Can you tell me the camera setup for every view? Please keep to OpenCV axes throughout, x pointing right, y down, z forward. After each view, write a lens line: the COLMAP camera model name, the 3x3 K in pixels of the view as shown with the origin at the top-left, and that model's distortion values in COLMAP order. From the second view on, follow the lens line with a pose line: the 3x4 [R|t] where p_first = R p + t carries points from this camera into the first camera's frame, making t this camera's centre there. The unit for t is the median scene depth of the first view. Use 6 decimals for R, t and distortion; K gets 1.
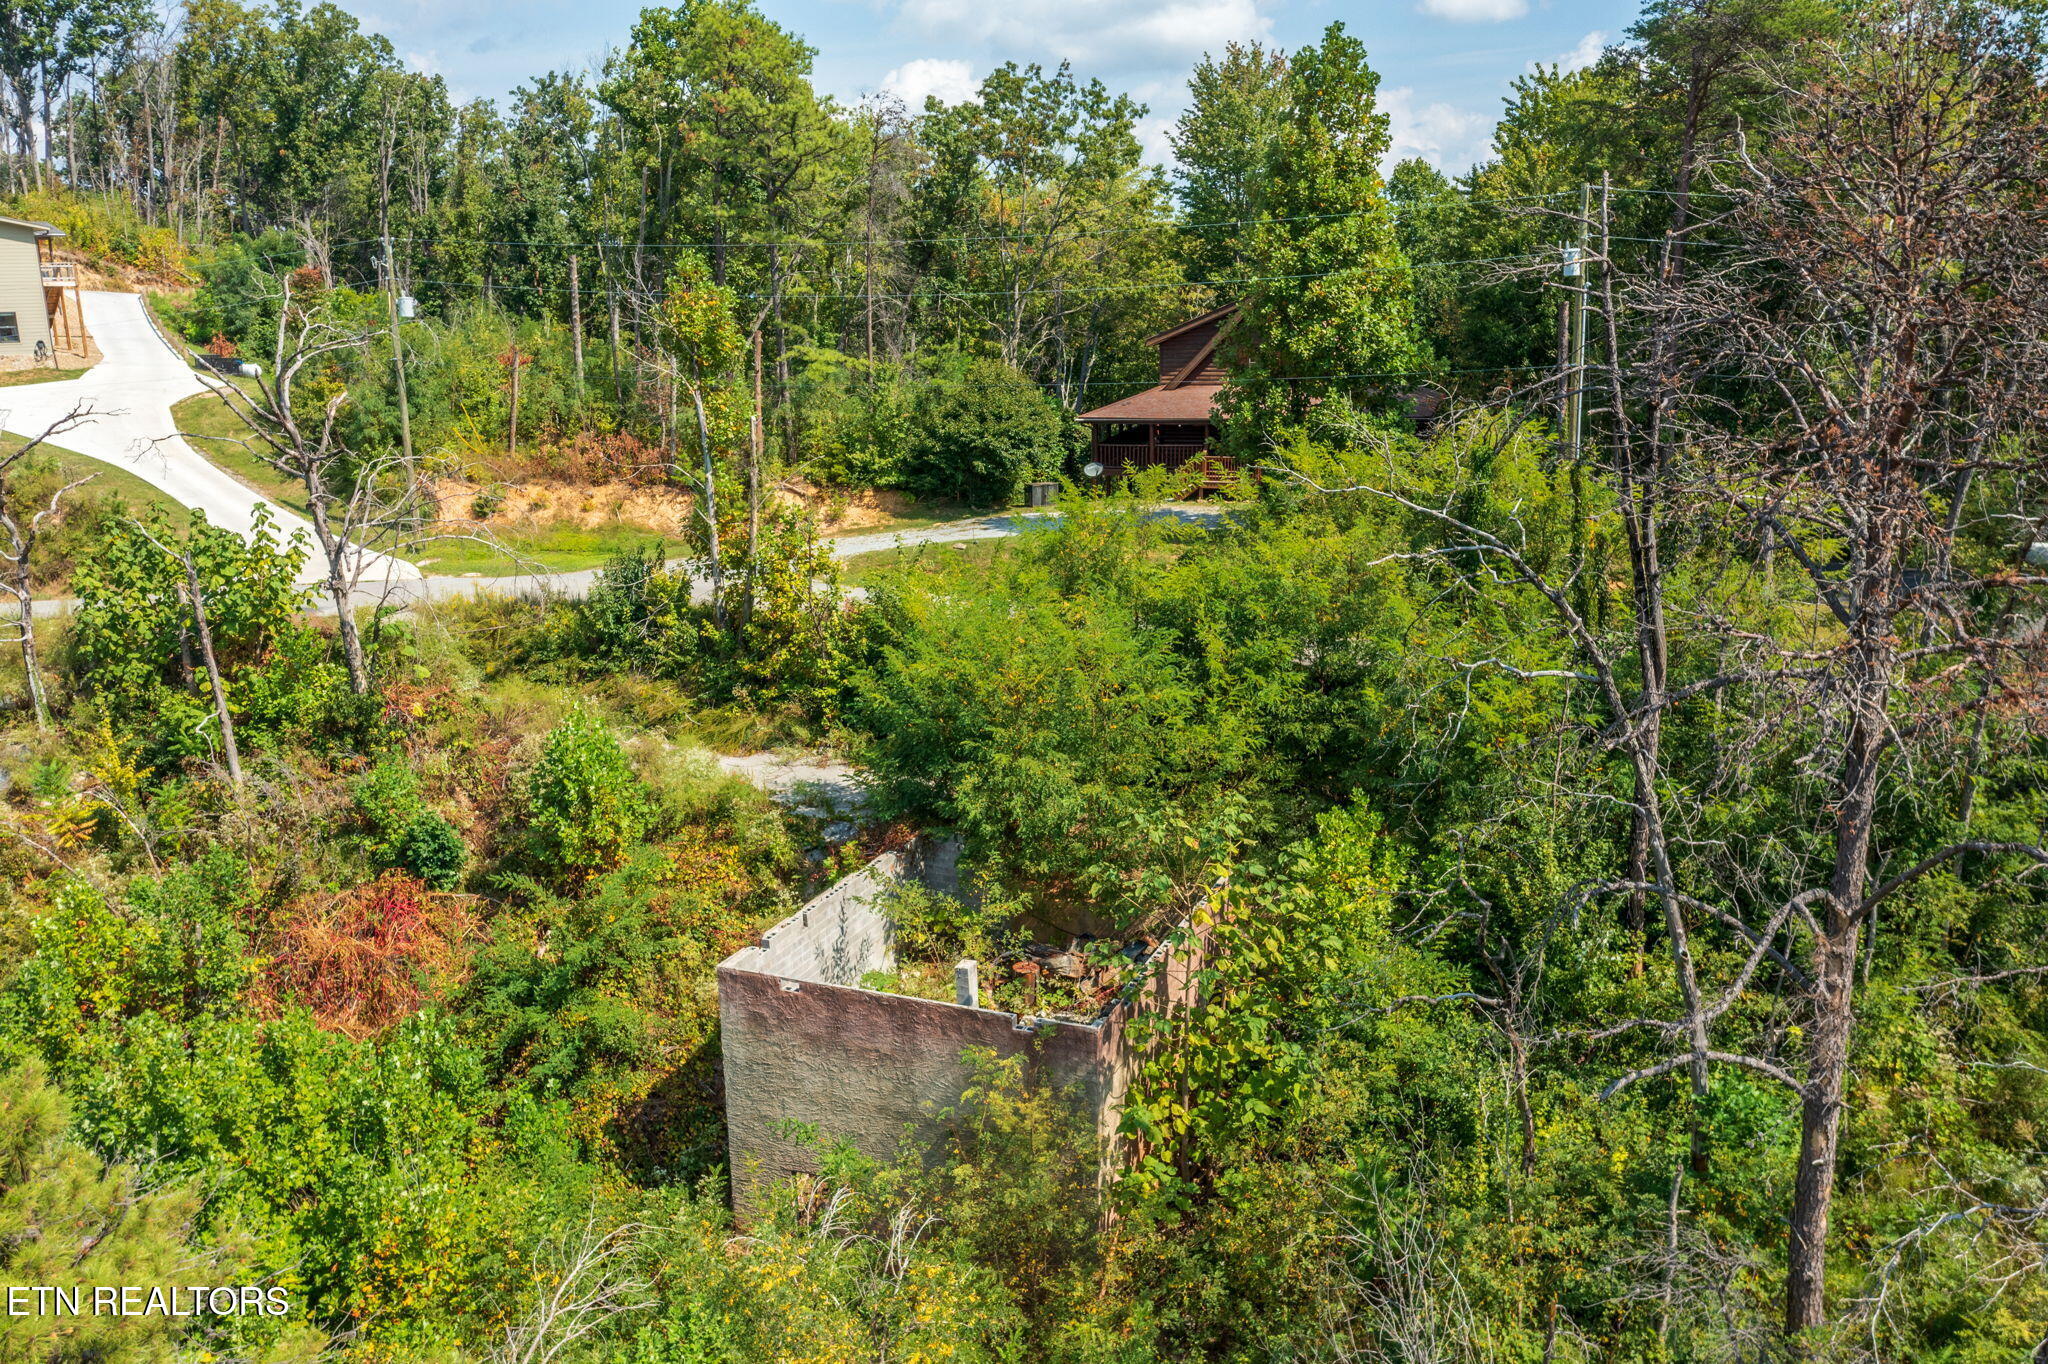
lens RADIAL K [[1645.0, 0, 1031.3], [0, 1645.0, 675.9], [0, 0, 1]] dist [0.001348, 0.015390]
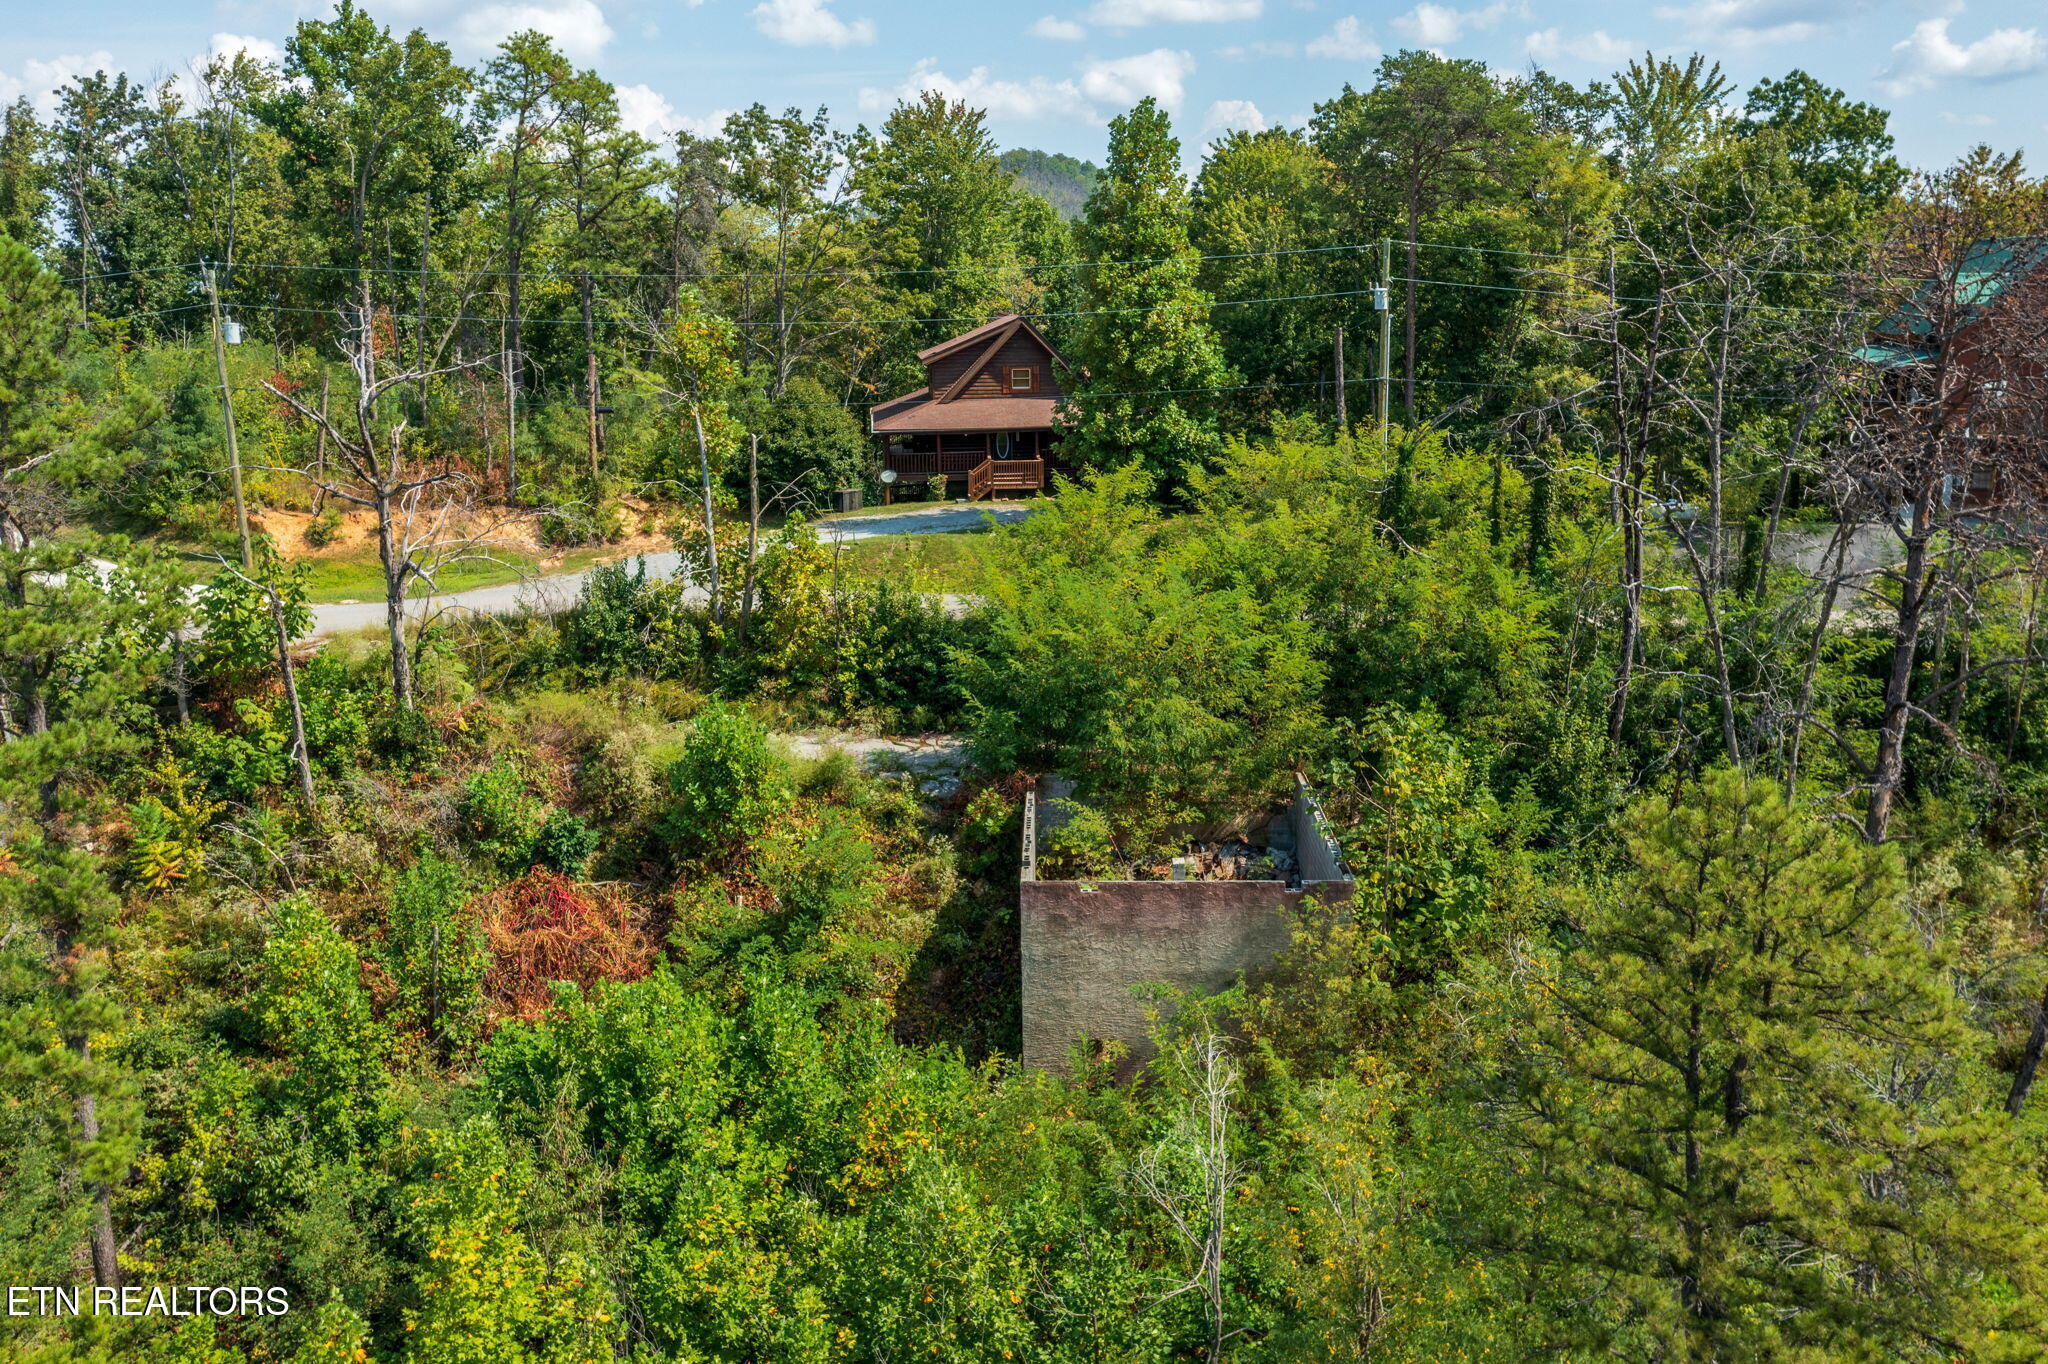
lens RADIAL K [[1645.0, 0, 1013.8], [0, 1645.0, 679.4], [0, 0, 1]] dist [0.001348, 0.015390]
pose [[0.931914, -0.077953, 0.354204, -0.362637], [0.079626, 0.996776, 0.009874, 0.008504], [-0.353831, 0.019003, 0.935116, -0.082541]]
